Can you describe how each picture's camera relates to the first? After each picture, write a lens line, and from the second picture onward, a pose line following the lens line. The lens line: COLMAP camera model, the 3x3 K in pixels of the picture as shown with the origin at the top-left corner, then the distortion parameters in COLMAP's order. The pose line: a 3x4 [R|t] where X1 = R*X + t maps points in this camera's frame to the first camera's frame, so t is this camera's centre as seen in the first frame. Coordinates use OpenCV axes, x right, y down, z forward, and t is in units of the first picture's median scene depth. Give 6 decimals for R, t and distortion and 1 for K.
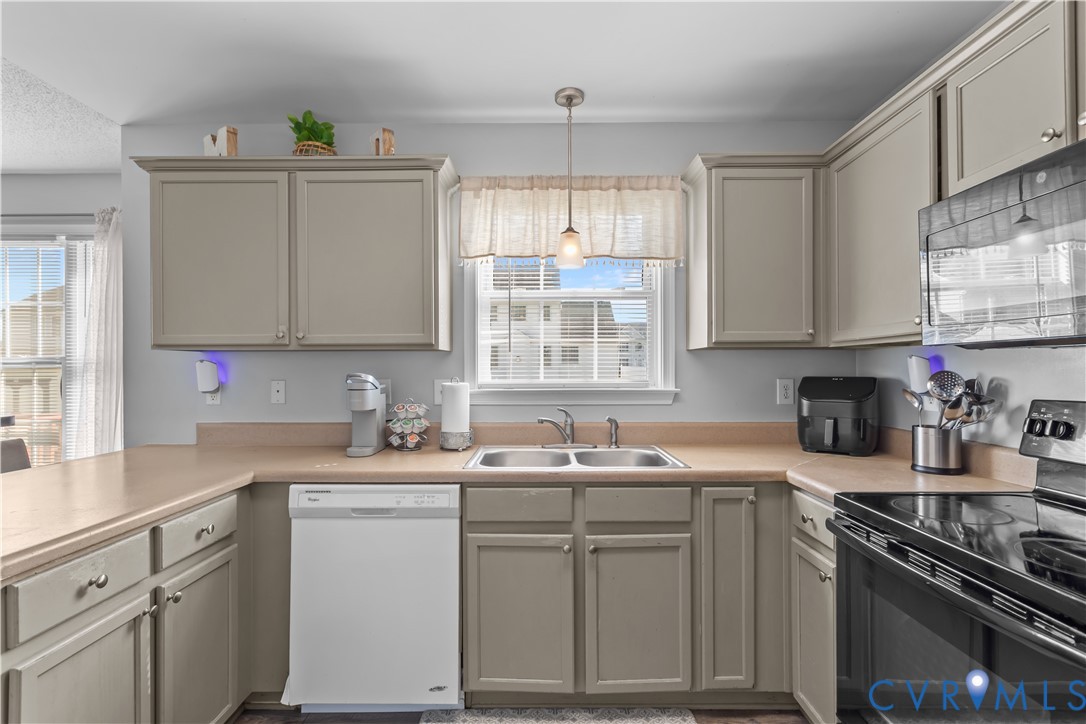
lens RADIAL K [[516.4, 0, 539.3], [0, 516.4, 364.5], [0, 0, 1]] dist [0.002238, 0.000302]
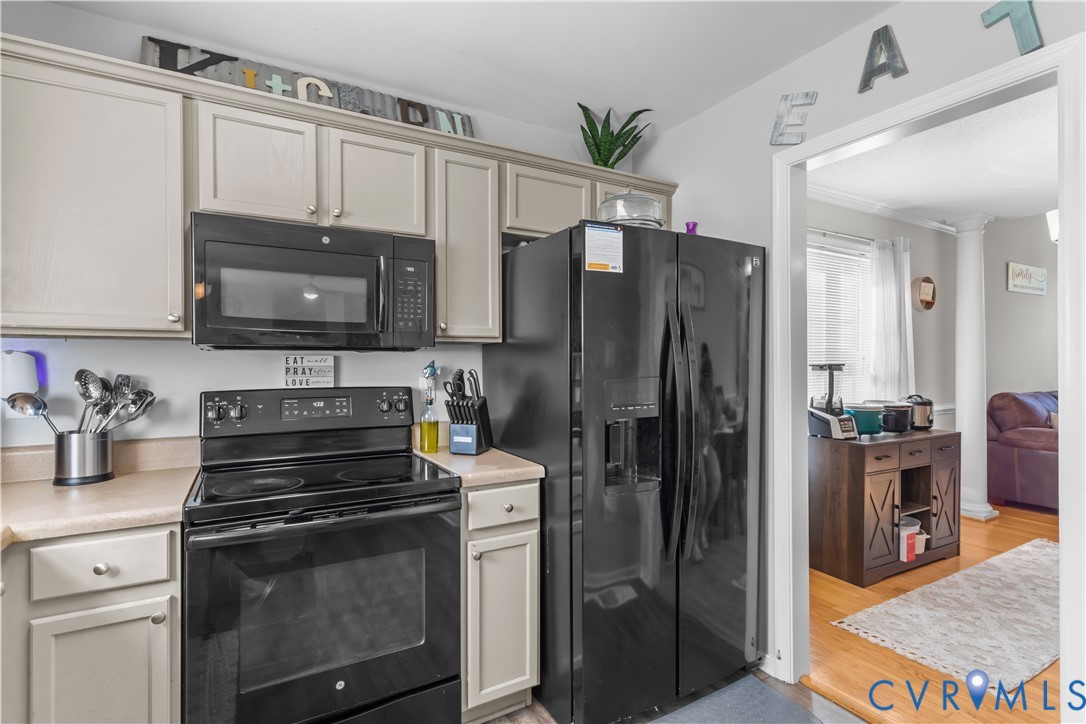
lens RADIAL K [[516.4, 0, 537.7], [0, 516.4, 365.3], [0, 0, 1]] dist [0.002238, 0.000302]
pose [[-0.499708, 0.001167, 0.866193, -0.417173], [-0.004150, 0.999984, -0.003742, 0.005594], [-0.866184, -0.005465, -0.499695, 0.778280]]
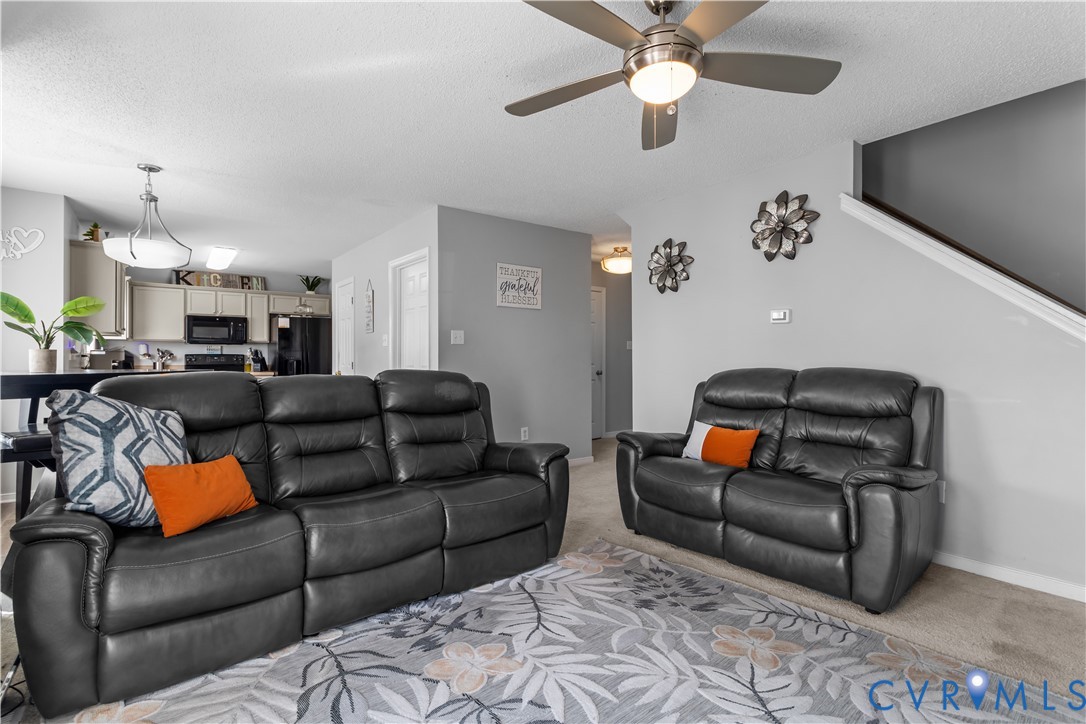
lens RADIAL K [[516.4, 0, 545.6], [0, 516.4, 354.0], [0, 0, 1]] dist [0.002238, 0.000302]
pose [[-0.621824, -0.001641, 0.783155, -4.329913], [-0.009813, 0.999936, -0.005696, 0.049912], [-0.783095, -0.011227, -0.621800, 1.162794]]
